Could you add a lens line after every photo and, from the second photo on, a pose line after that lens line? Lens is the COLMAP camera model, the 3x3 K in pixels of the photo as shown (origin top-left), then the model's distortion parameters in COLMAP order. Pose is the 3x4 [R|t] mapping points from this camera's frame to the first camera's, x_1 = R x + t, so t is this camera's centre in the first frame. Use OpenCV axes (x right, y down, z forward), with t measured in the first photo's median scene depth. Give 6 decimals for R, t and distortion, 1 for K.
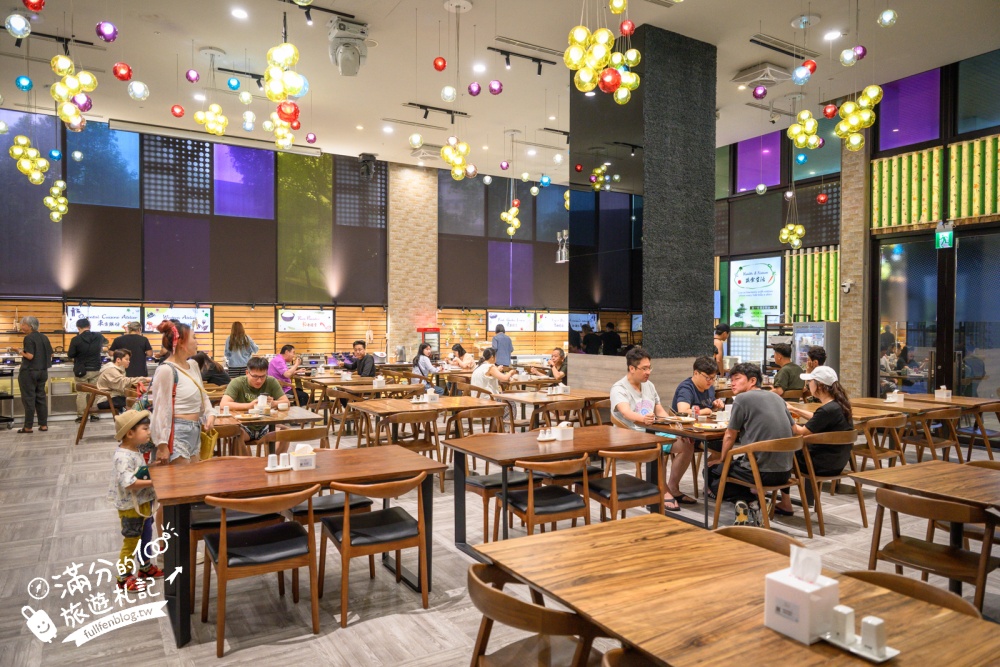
lens RADIAL K [[681.6, 0, 509.8], [0, 681.6, 334.3], [0, 0, 1]] dist [0.004840, -0.000161]
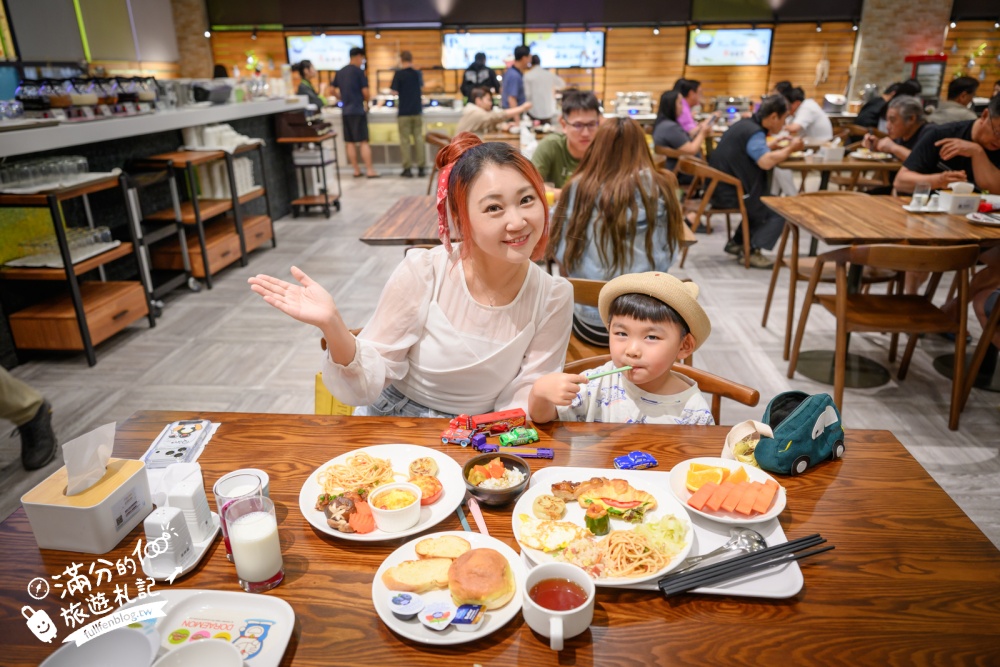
lens RADIAL K [[681.6, 0, 498.0], [0, 681.6, 337.8], [0, 0, 1]] dist [0.004840, -0.000161]
pose [[0.814924, 0.200389, -0.543822, -0.052124], [0.007300, 0.934701, 0.355360, 0.008132], [0.579522, -0.293561, 0.760248, 0.246381]]
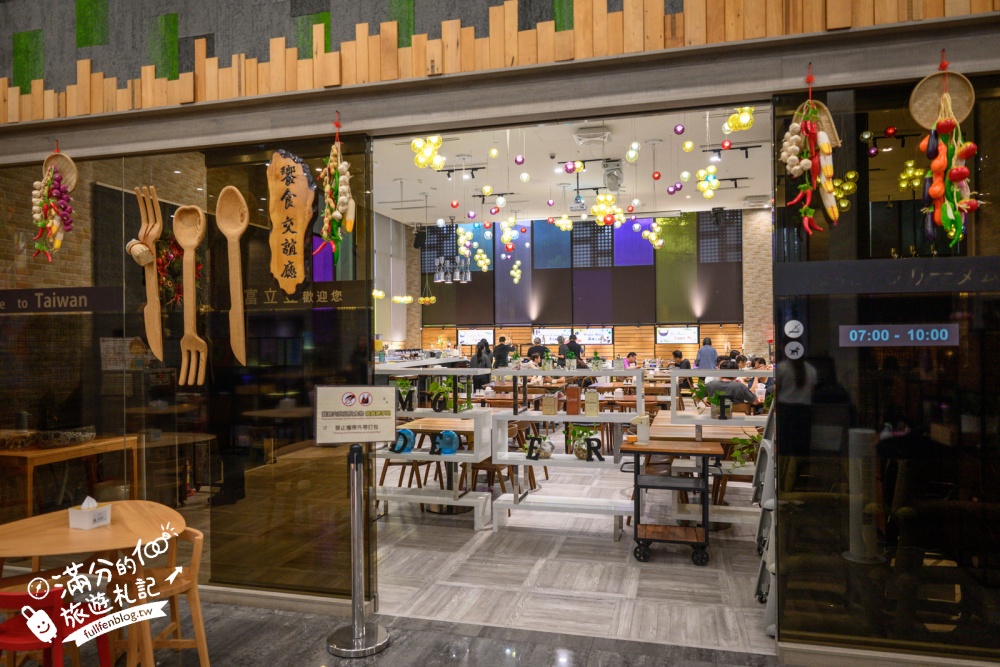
lens RADIAL K [[681.6, 0, 501.5], [0, 681.6, 337.8], [0, 0, 1]] dist [0.004840, -0.000161]
pose [[0.698214, -0.013201, -0.715768, 0.447784], [0.002469, 0.999868, -0.016032, 0.006295], [0.715885, 0.009426, 0.698154, -0.217665]]
